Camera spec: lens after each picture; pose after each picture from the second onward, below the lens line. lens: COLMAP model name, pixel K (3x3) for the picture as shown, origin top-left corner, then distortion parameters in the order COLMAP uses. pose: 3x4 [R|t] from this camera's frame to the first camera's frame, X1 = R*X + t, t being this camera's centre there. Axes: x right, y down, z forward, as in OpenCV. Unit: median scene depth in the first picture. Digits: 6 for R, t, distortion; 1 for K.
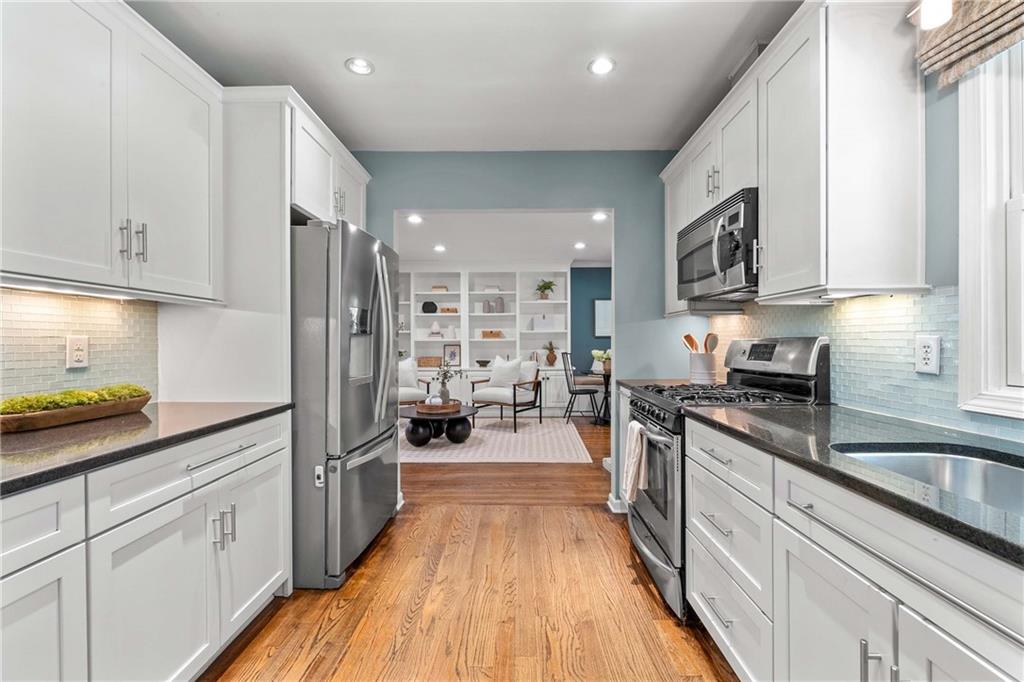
lens RADIAL K [[439.2, 0, 507.6], [0, 439.2, 340.8], [0, 0, 1]] dist [-0.002313, -0.000360]
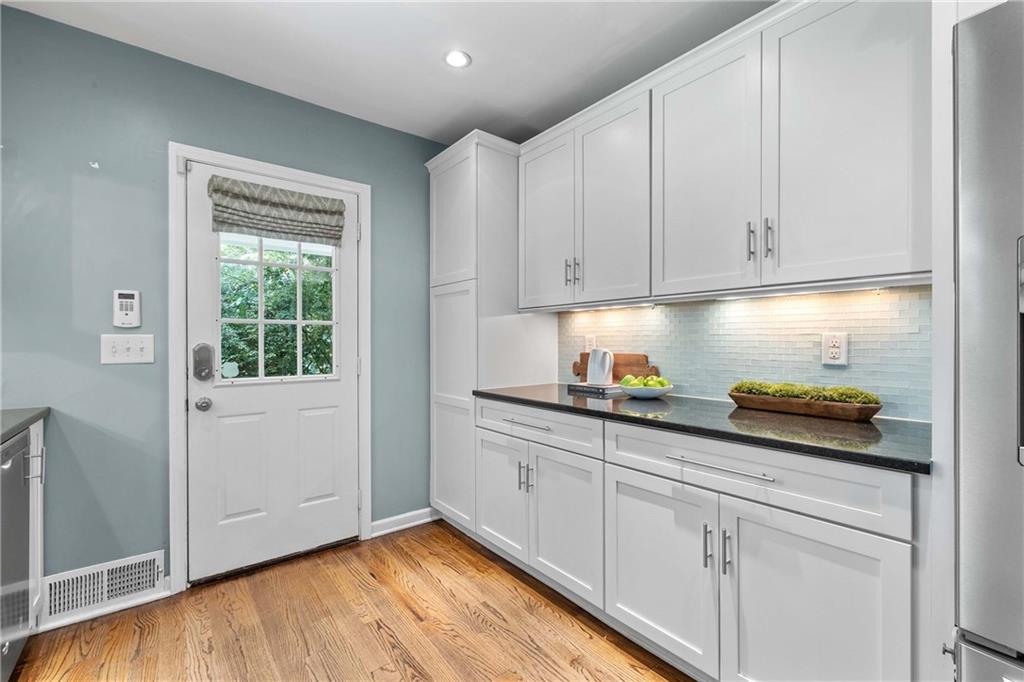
lens RADIAL K [[439.2, 0, 522.2], [0, 439.2, 343.1], [0, 0, 1]] dist [-0.002313, -0.000360]
pose [[-0.761688, 0.009435, -0.647876, 0.222890], [0.005706, 0.999953, 0.007855, 0.000507], [0.647919, 0.002286, -0.761705, 1.405463]]
